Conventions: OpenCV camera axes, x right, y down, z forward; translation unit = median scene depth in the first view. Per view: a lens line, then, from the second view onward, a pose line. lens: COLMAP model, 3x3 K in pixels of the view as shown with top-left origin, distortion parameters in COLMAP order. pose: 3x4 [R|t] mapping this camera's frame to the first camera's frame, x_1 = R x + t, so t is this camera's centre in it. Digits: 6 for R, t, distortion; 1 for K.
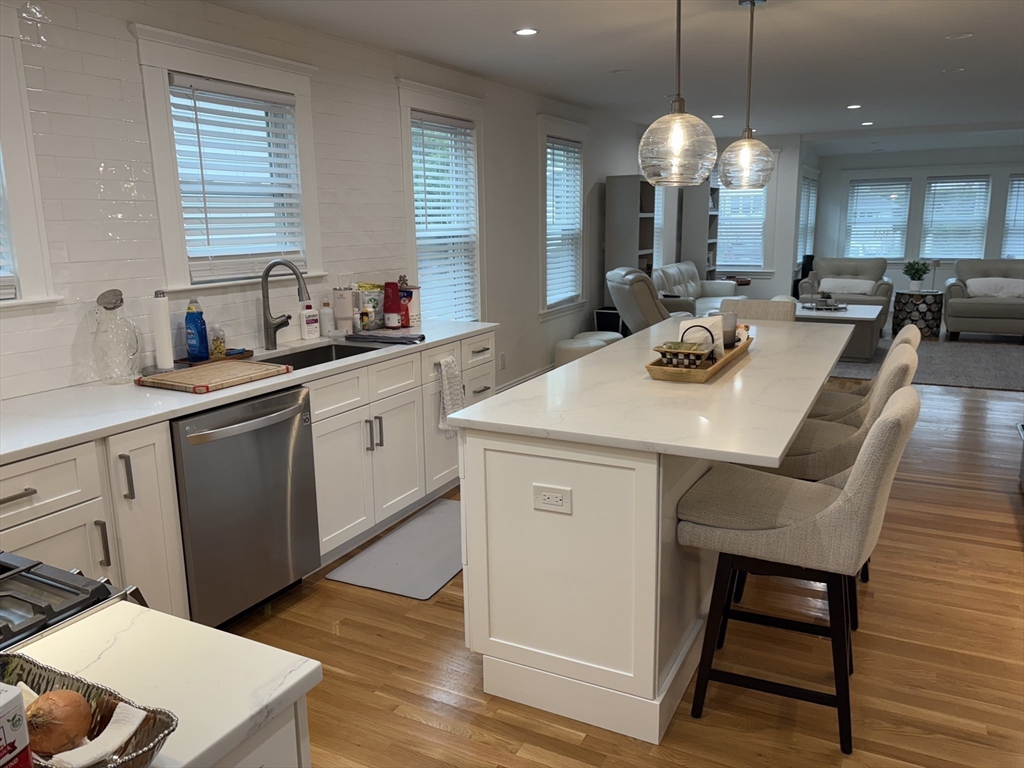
lens RADIAL K [[767.4, 0, 503.4], [0, 767.4, 384.1], [0, 0, 1]] dist [0.068230, -0.086896]
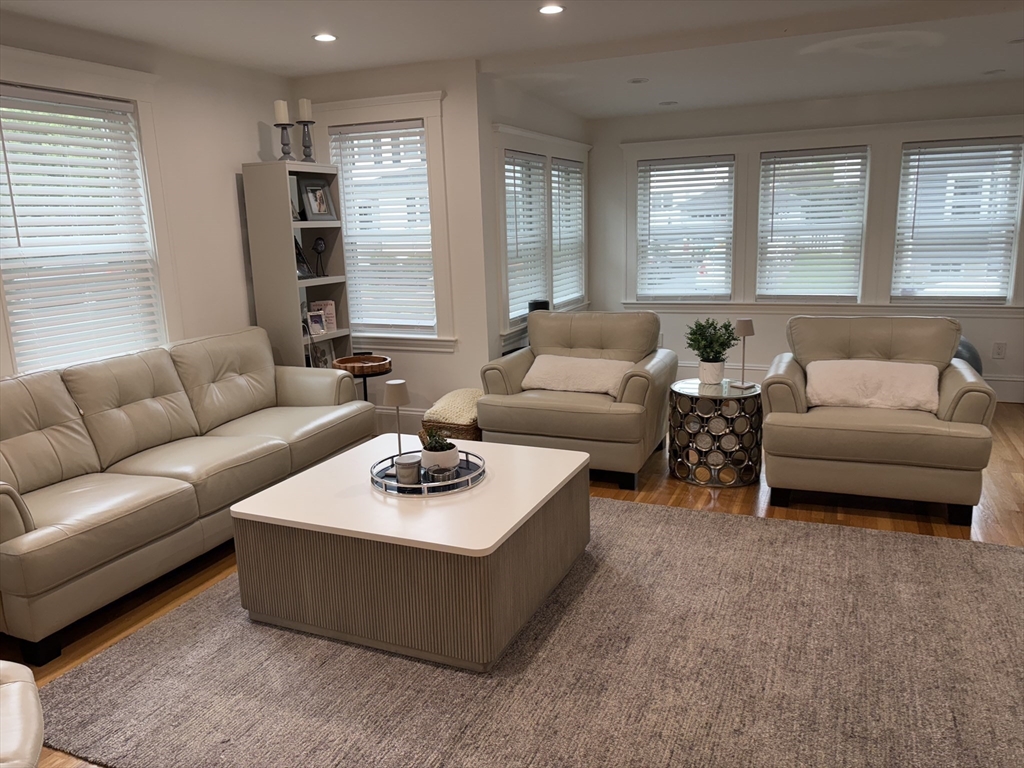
lens RADIAL K [[767.4, 0, 503.4], [0, 767.4, 384.1], [0, 0, 1]] dist [0.068230, -0.086896]
pose [[0.996814, -0.032589, 0.072795, 0.545614], [0.032620, 0.999468, 0.000768, -0.183806], [-0.072781, 0.001609, 0.997347, 0.793212]]
